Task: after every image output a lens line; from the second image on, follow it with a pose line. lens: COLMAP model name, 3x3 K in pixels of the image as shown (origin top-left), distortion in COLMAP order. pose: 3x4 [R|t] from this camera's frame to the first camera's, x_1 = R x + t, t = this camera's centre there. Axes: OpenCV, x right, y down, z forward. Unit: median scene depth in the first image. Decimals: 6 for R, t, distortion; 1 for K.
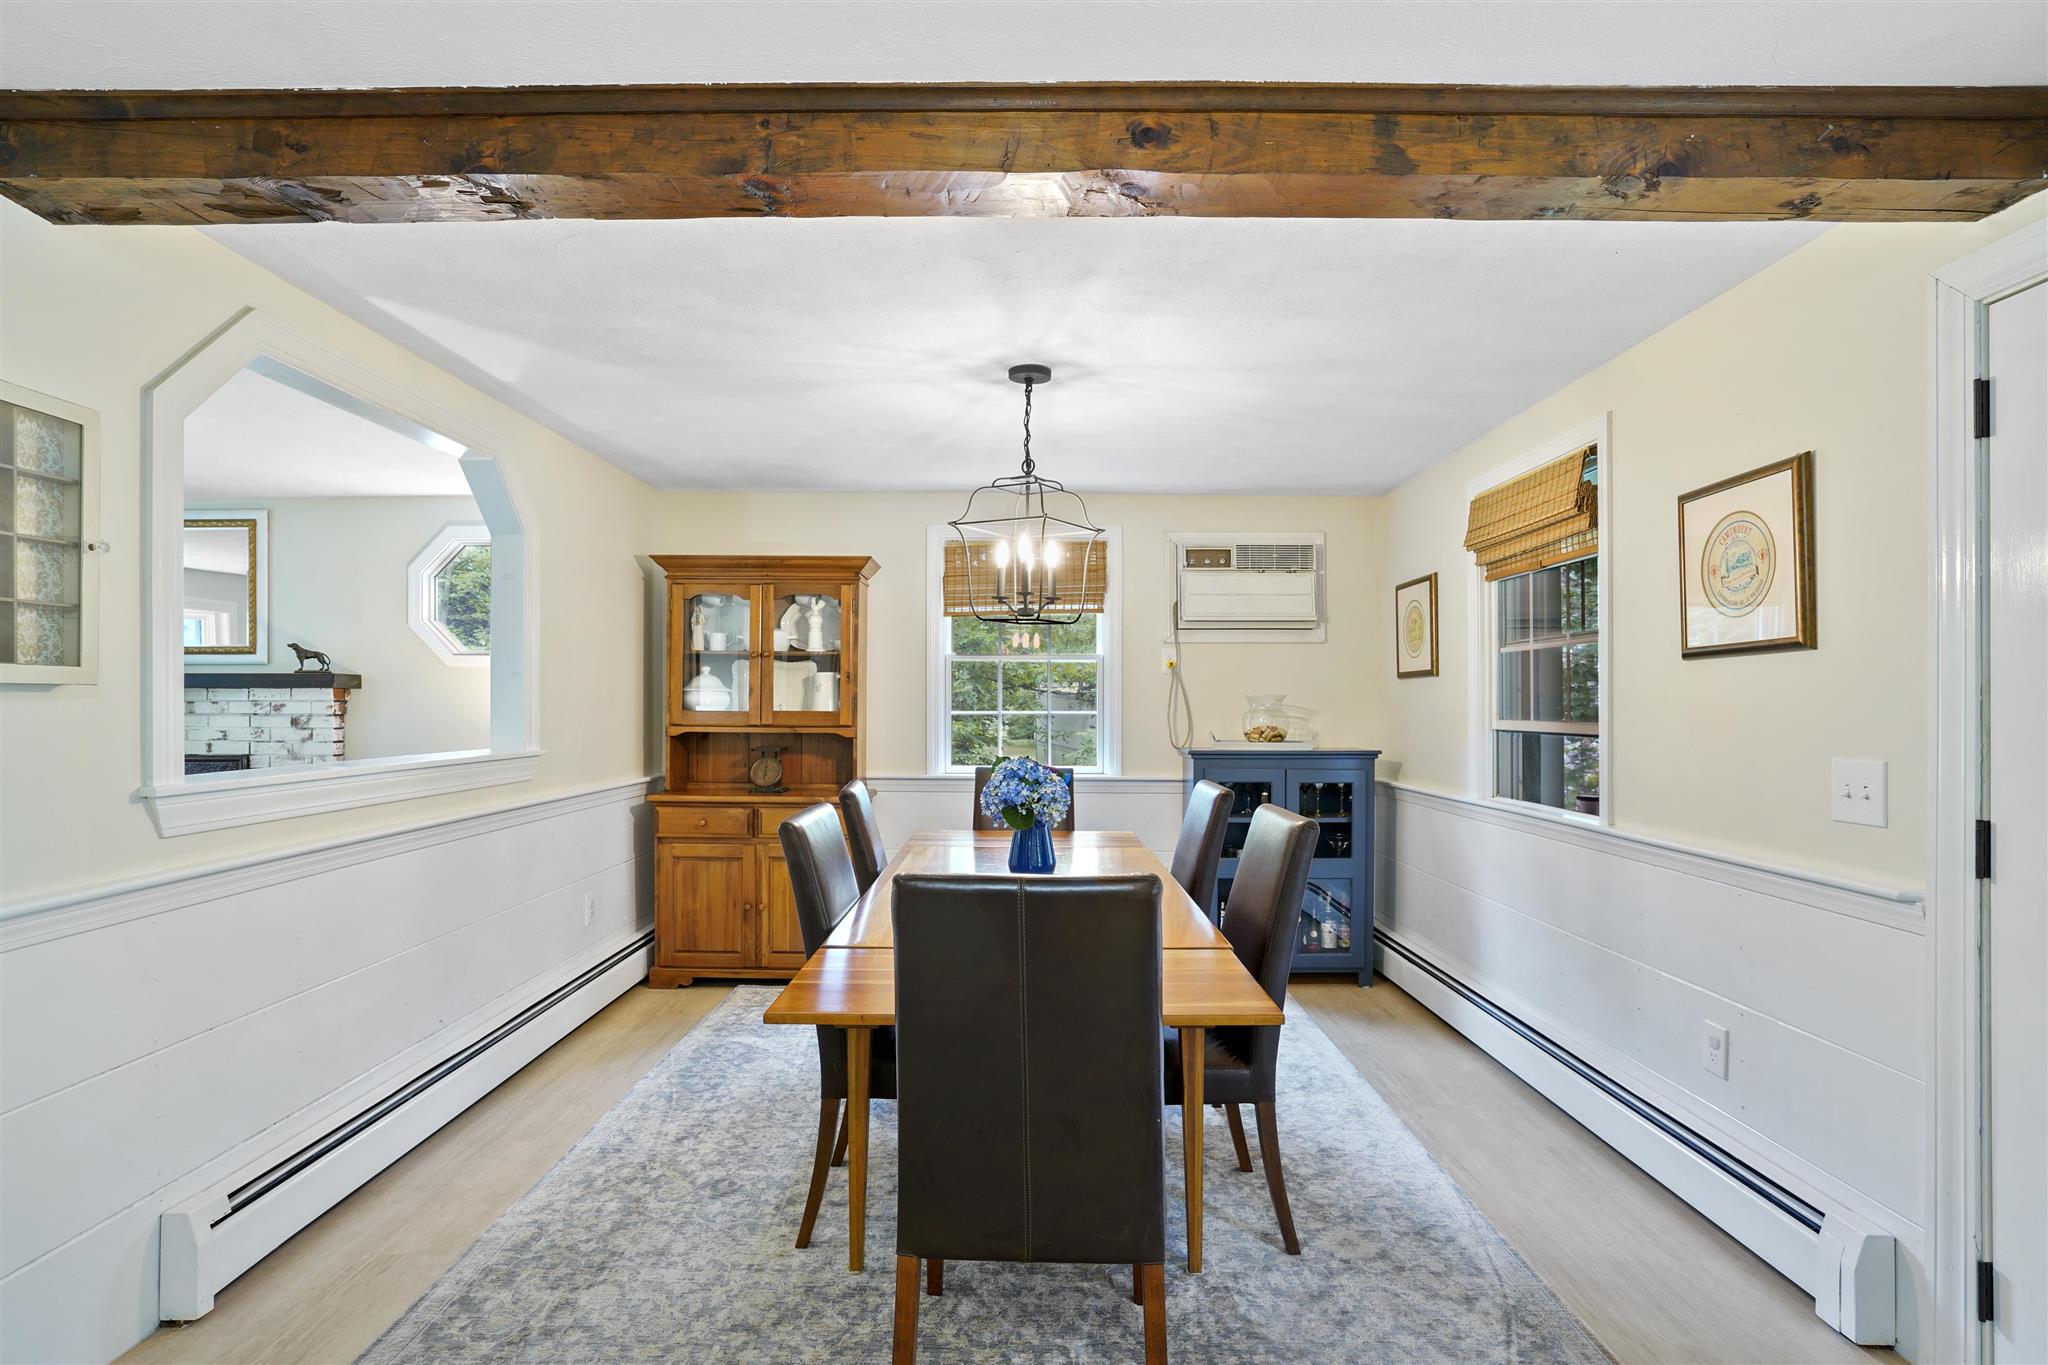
lens RADIAL K [[1042.5, 0, 998.8], [0, 1042.5, 706.6], [0, 0, 1]] dist [-0.043007, 0.019104]
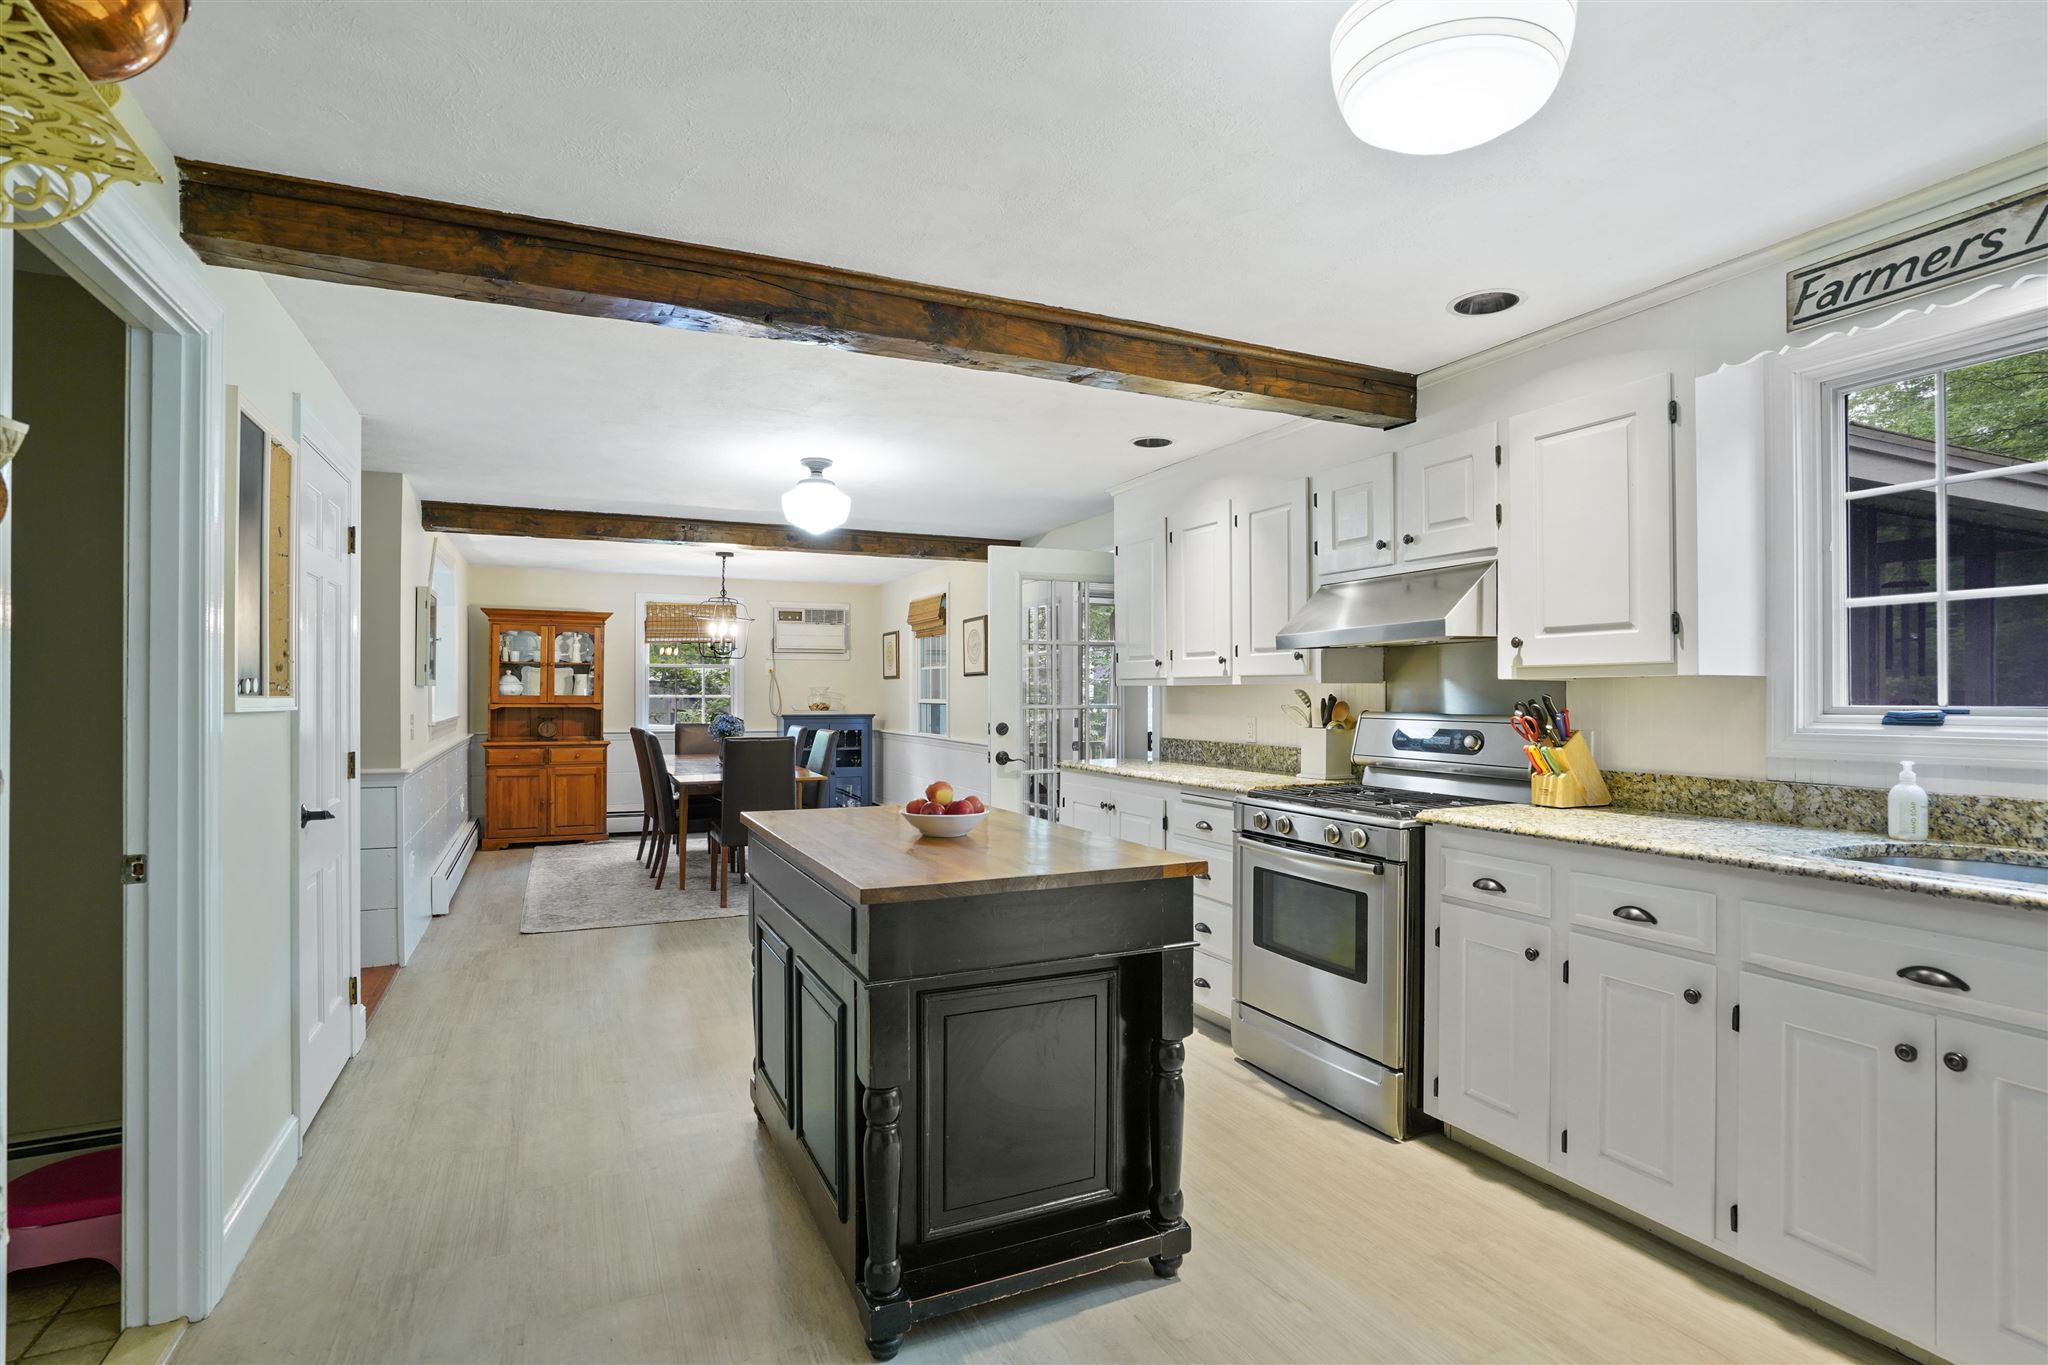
lens RADIAL K [[1042.5, 0, 1019.9], [0, 1042.5, 686.3], [0, 0, 1]] dist [-0.043007, 0.019104]
pose [[0.902162, 0.002093, 0.431392, -0.359361], [0.000439, 0.999983, -0.005770, -0.001225], [-0.431397, 0.005394, 0.902146, -1.346323]]
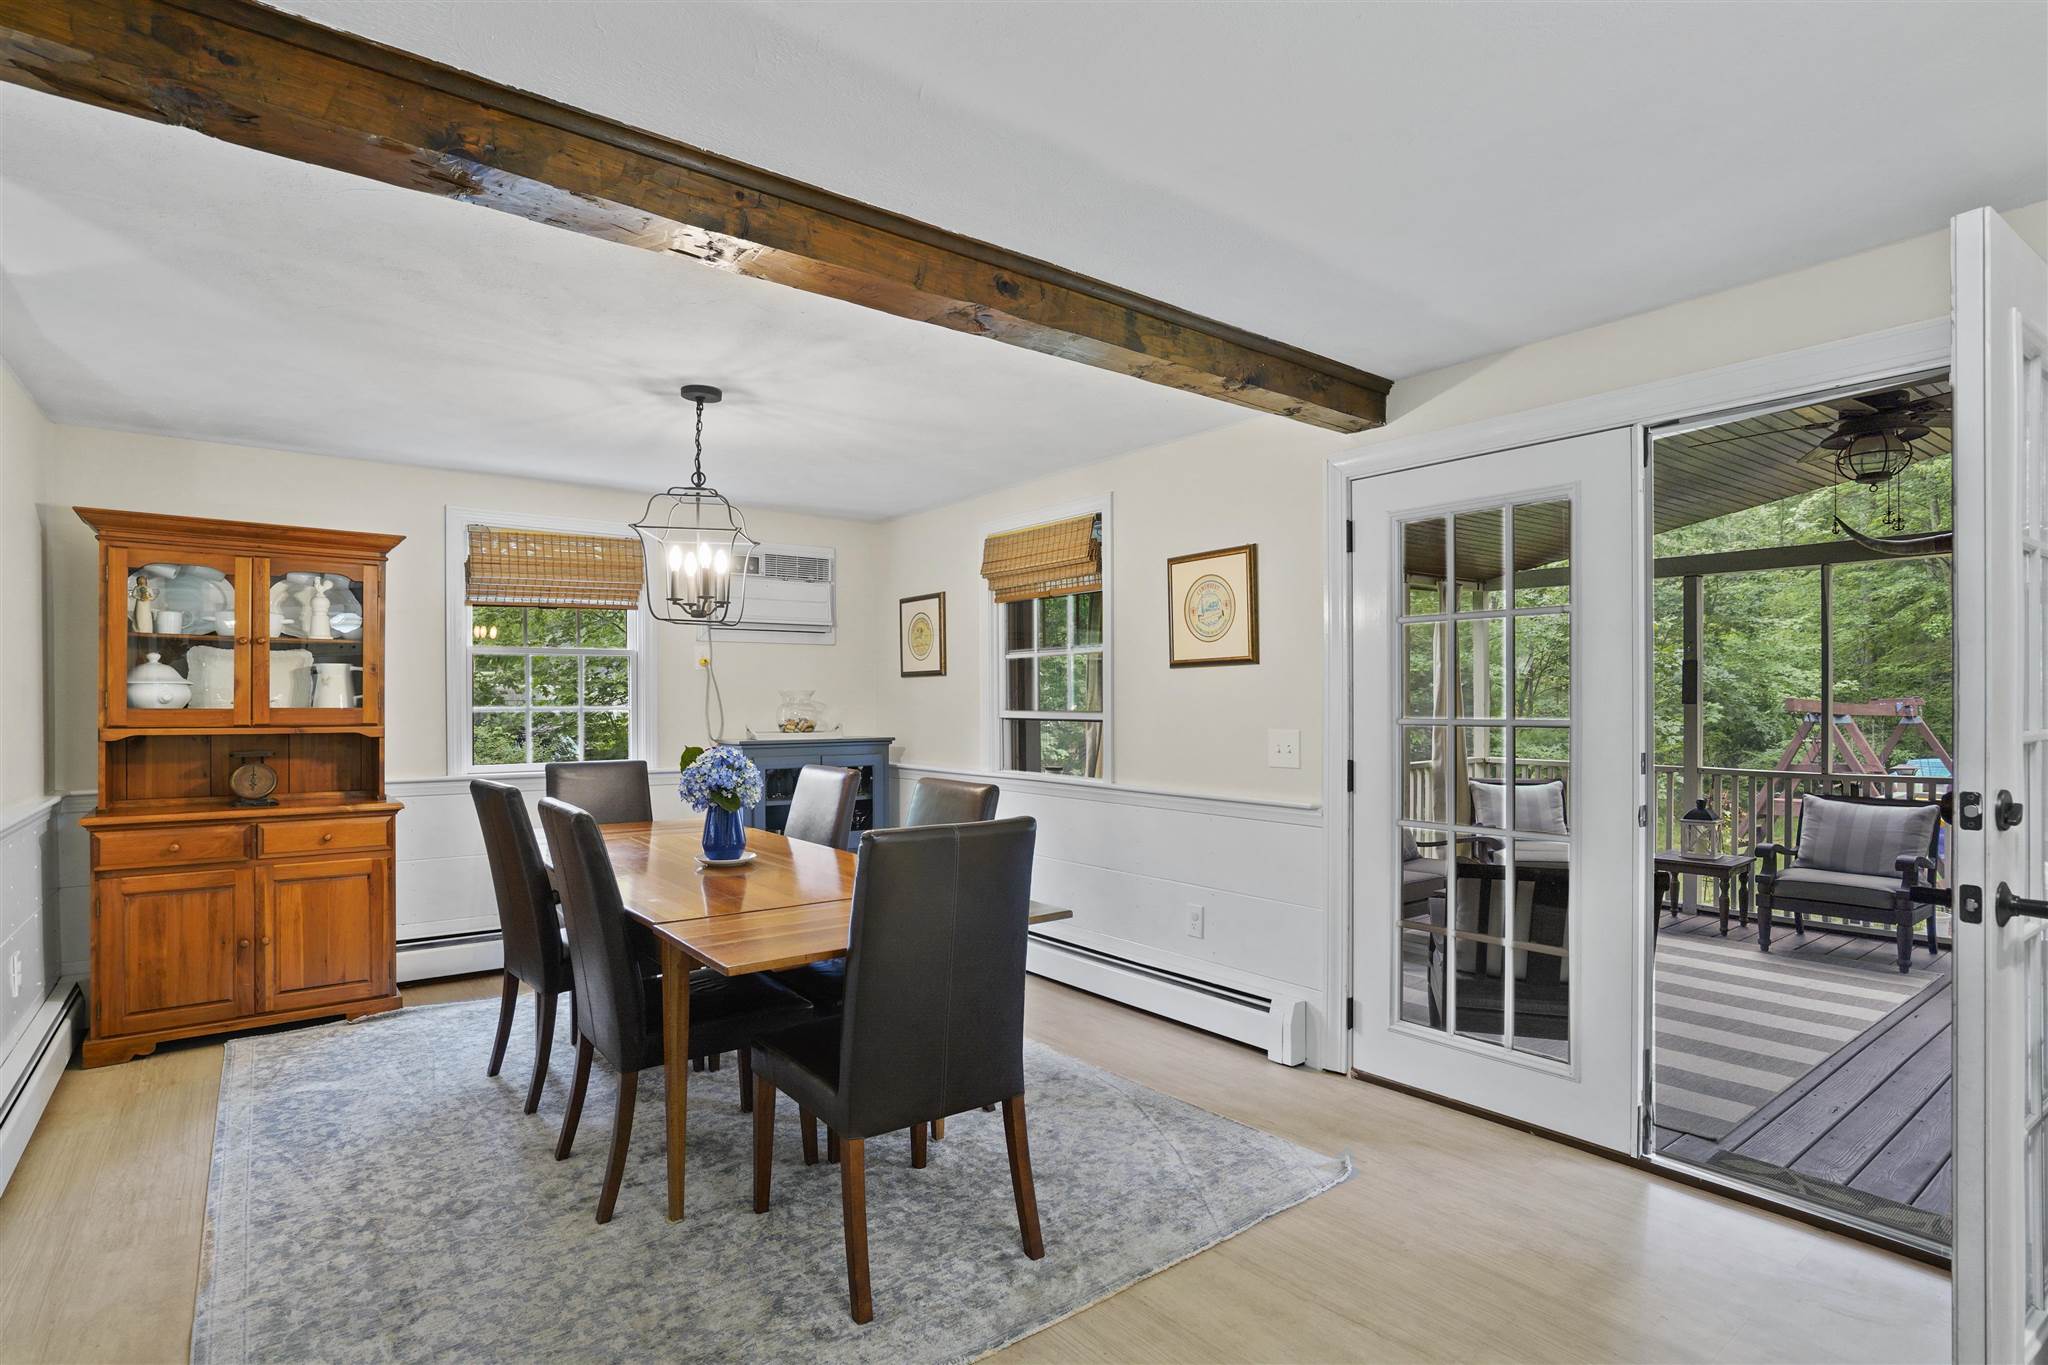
lens RADIAL K [[1042.5, 0, 1048.1], [0, 1042.5, 707.0], [0, 0, 1]] dist [-0.043007, 0.019104]
pose [[0.772639, -0.007800, 0.634798, -0.349951], [0.004355, 0.999966, 0.006985, 0.000215], [-0.634831, -0.002632, 0.772647, -0.056768]]
